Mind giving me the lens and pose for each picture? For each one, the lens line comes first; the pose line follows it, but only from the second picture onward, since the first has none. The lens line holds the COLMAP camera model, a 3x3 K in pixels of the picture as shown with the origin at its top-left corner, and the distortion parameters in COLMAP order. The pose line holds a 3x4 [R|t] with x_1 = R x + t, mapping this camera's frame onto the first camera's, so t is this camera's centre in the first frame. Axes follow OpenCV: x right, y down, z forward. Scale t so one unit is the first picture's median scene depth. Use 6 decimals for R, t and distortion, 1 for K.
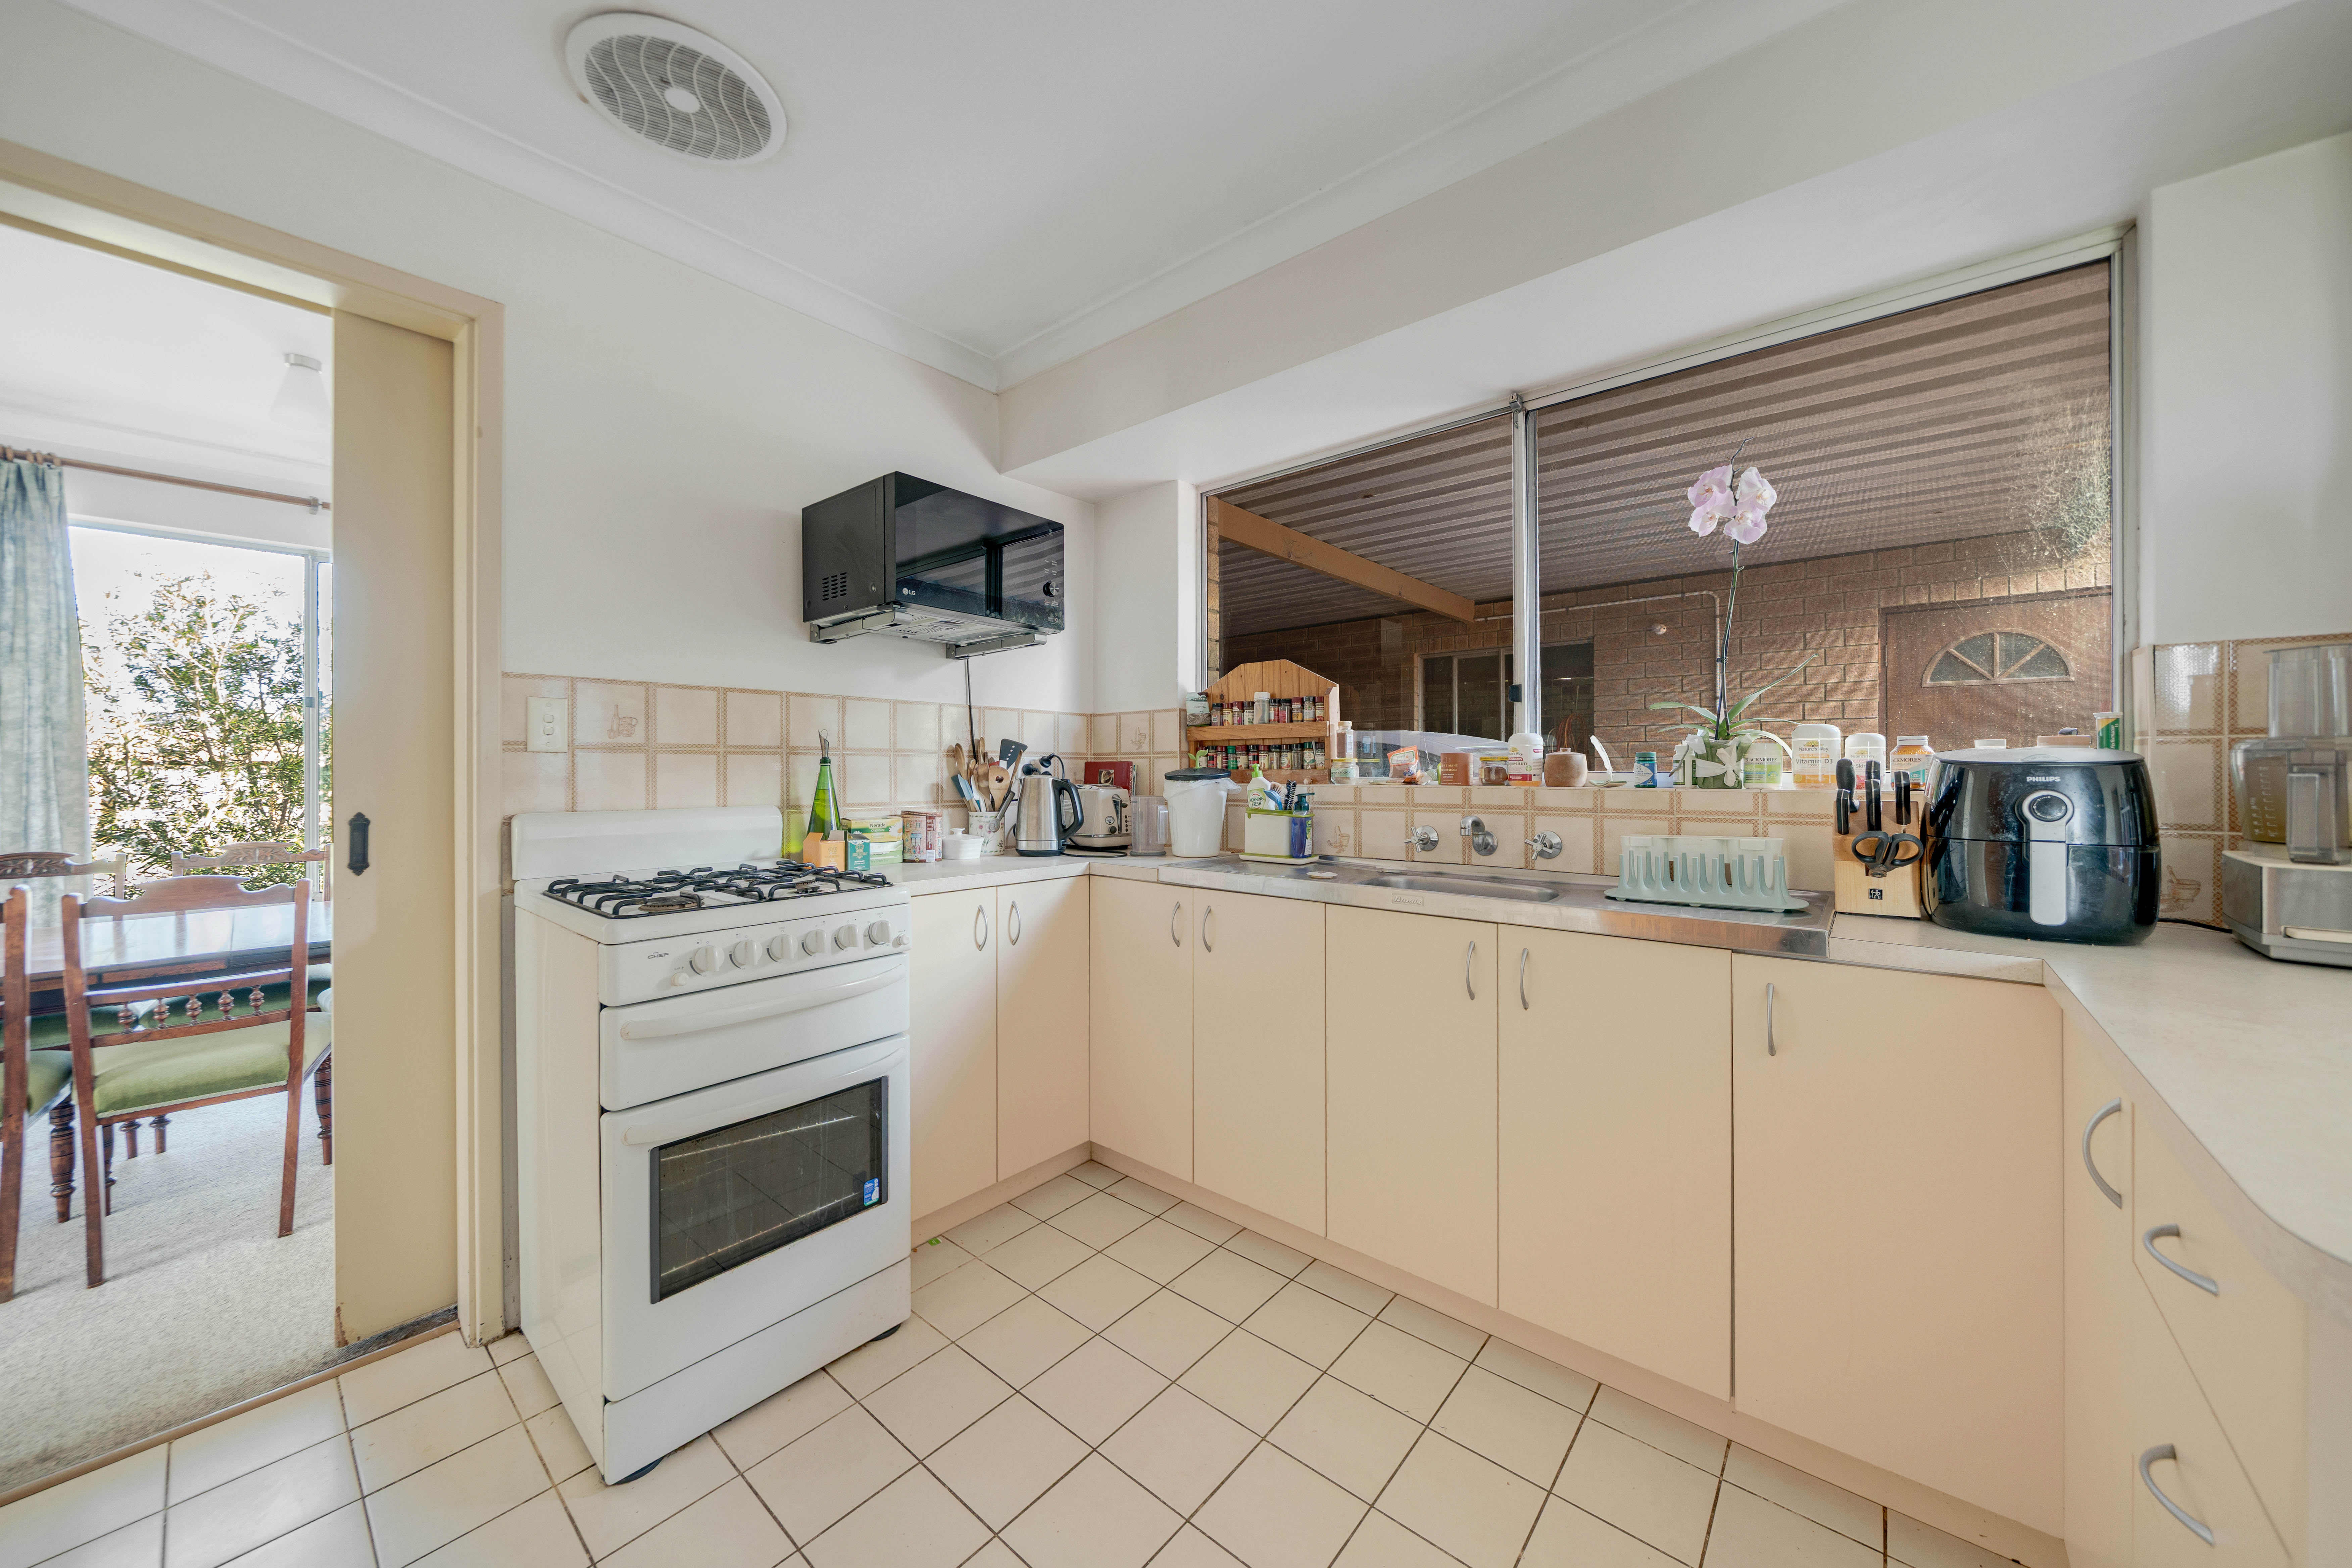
lens RADIAL K [[833.8, 0, 1176.0], [0, 833.8, 784.0], [0, 0, 1]] dist [-0.001712, -0.000095]
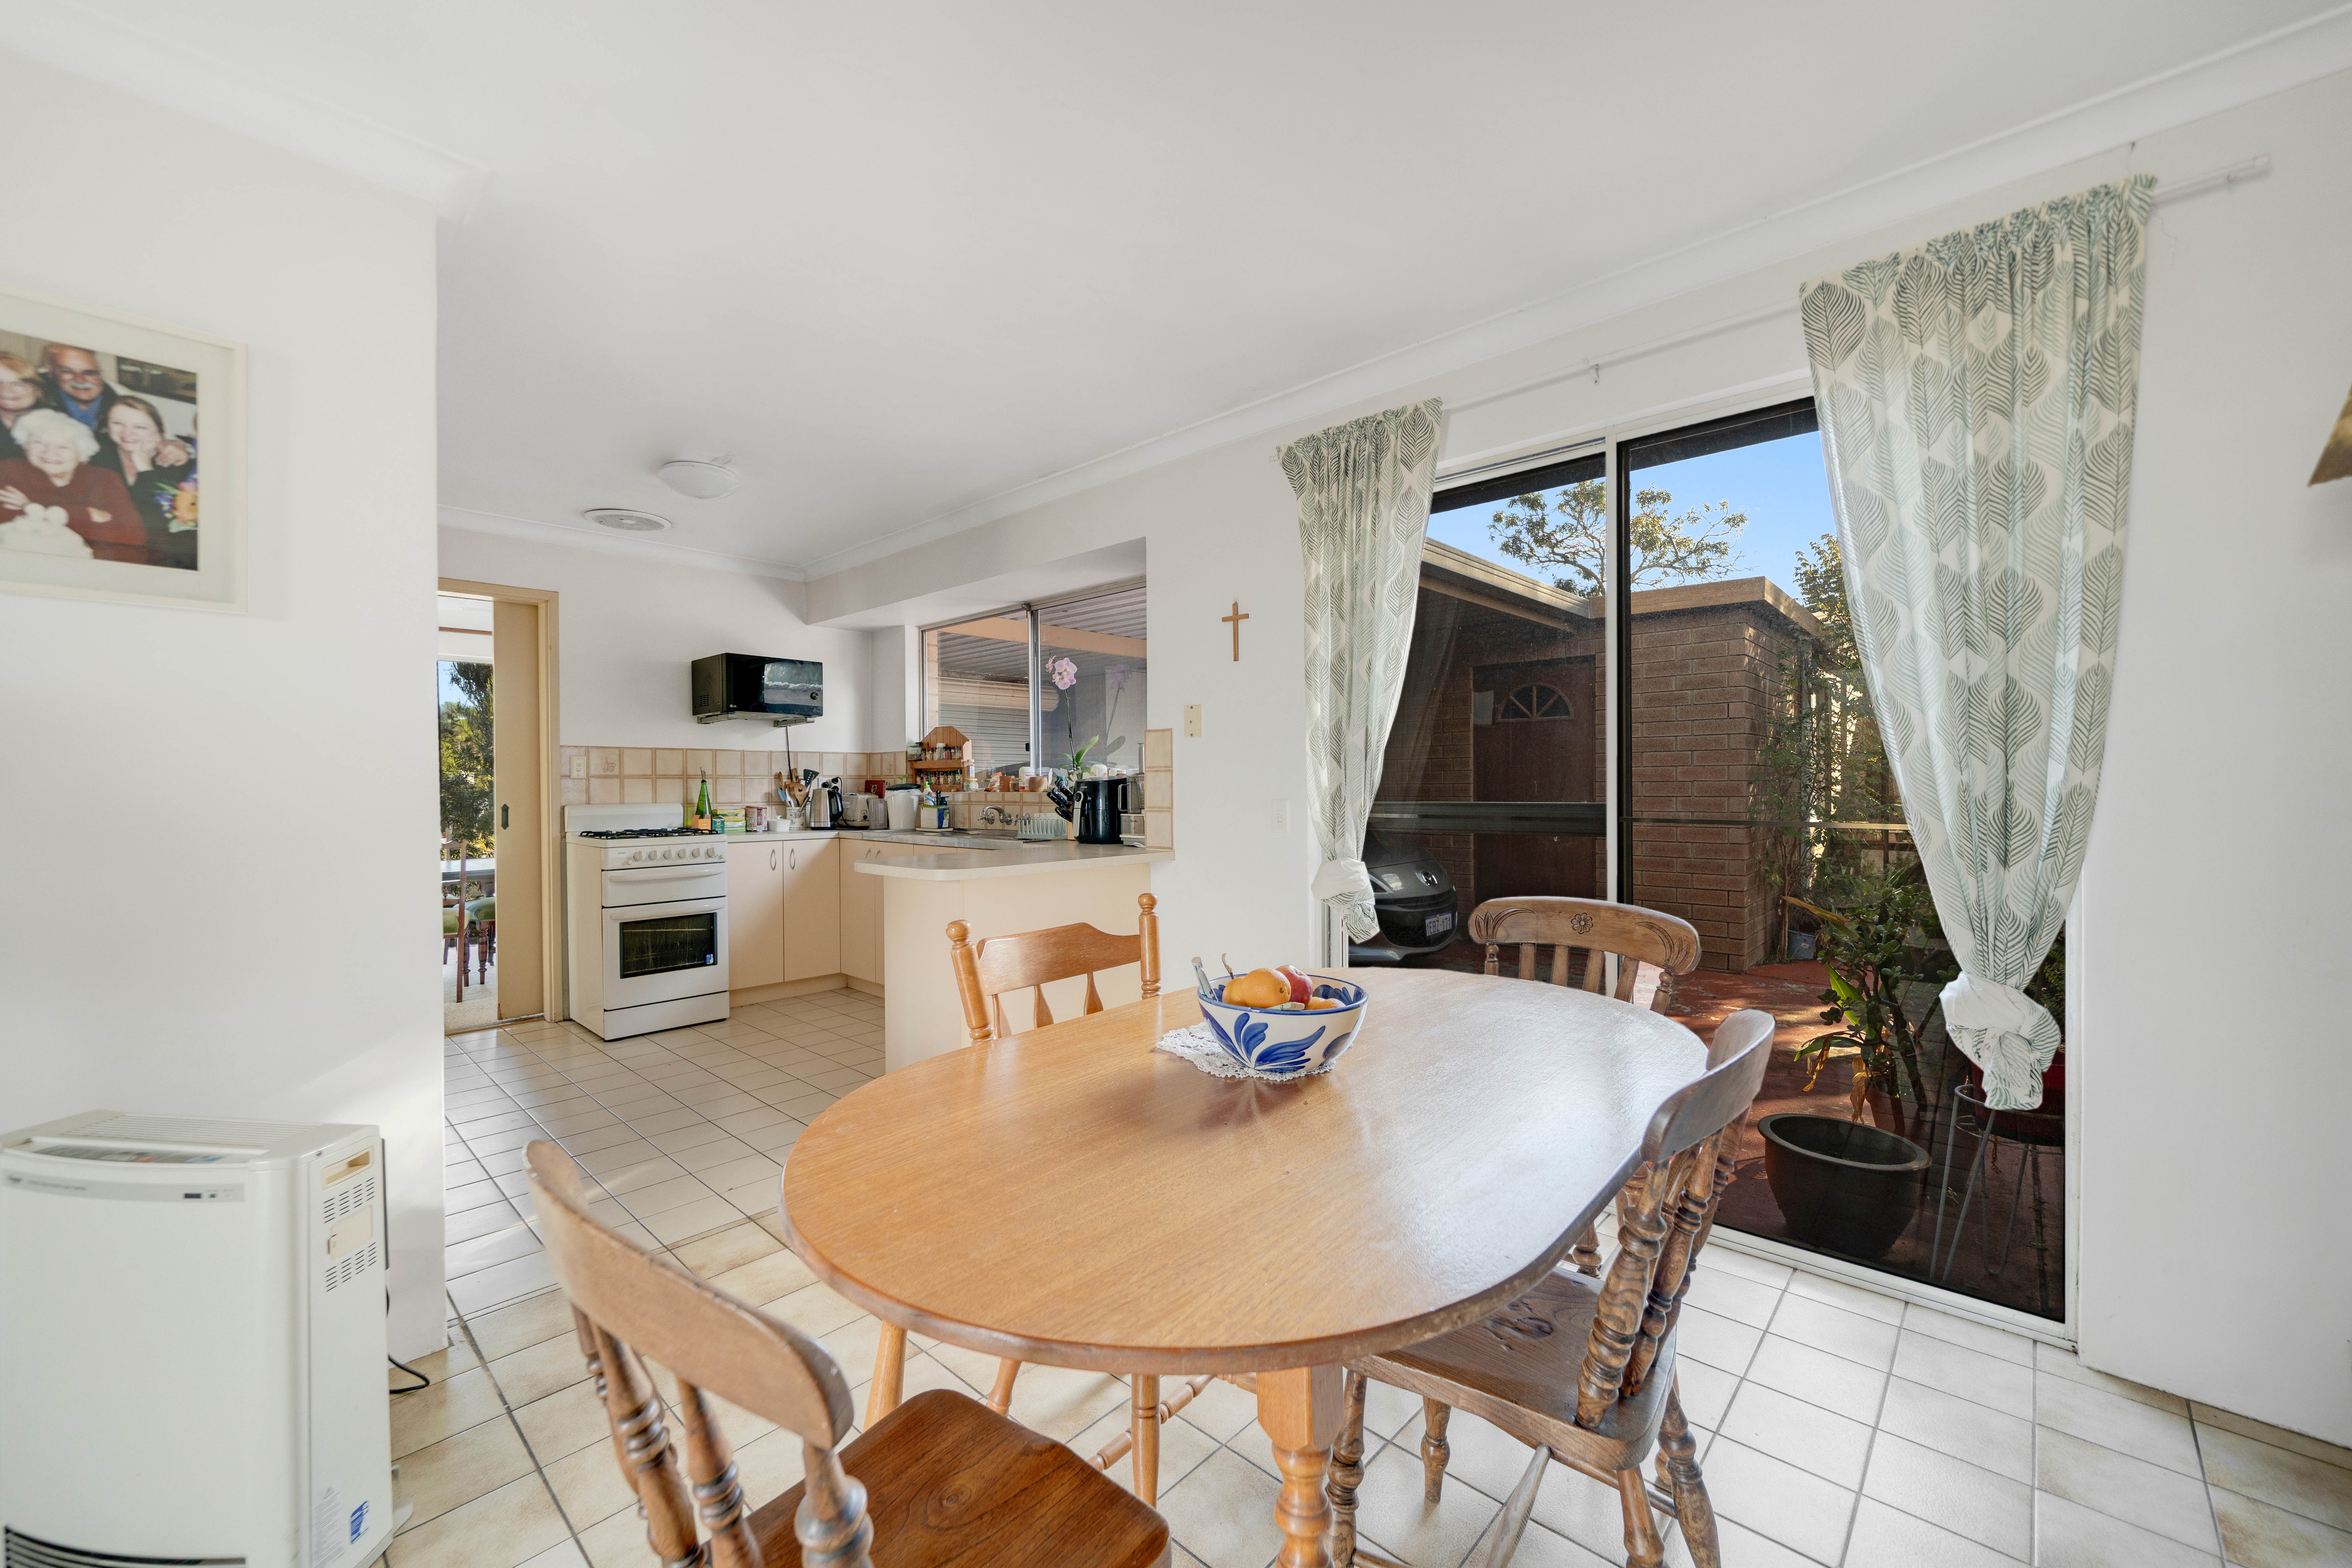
lens RADIAL K [[928.0, 0, 1168.9], [0, 928.0, 802.9], [0, 0, 1]] dist [0.000986, 0.000099]
pose [[0.998920, -0.005383, -0.046145, 0.784495], [0.005560, 0.999978, 0.003712, 0.021804], [0.046124, -0.003964, 0.998928, -1.171604]]
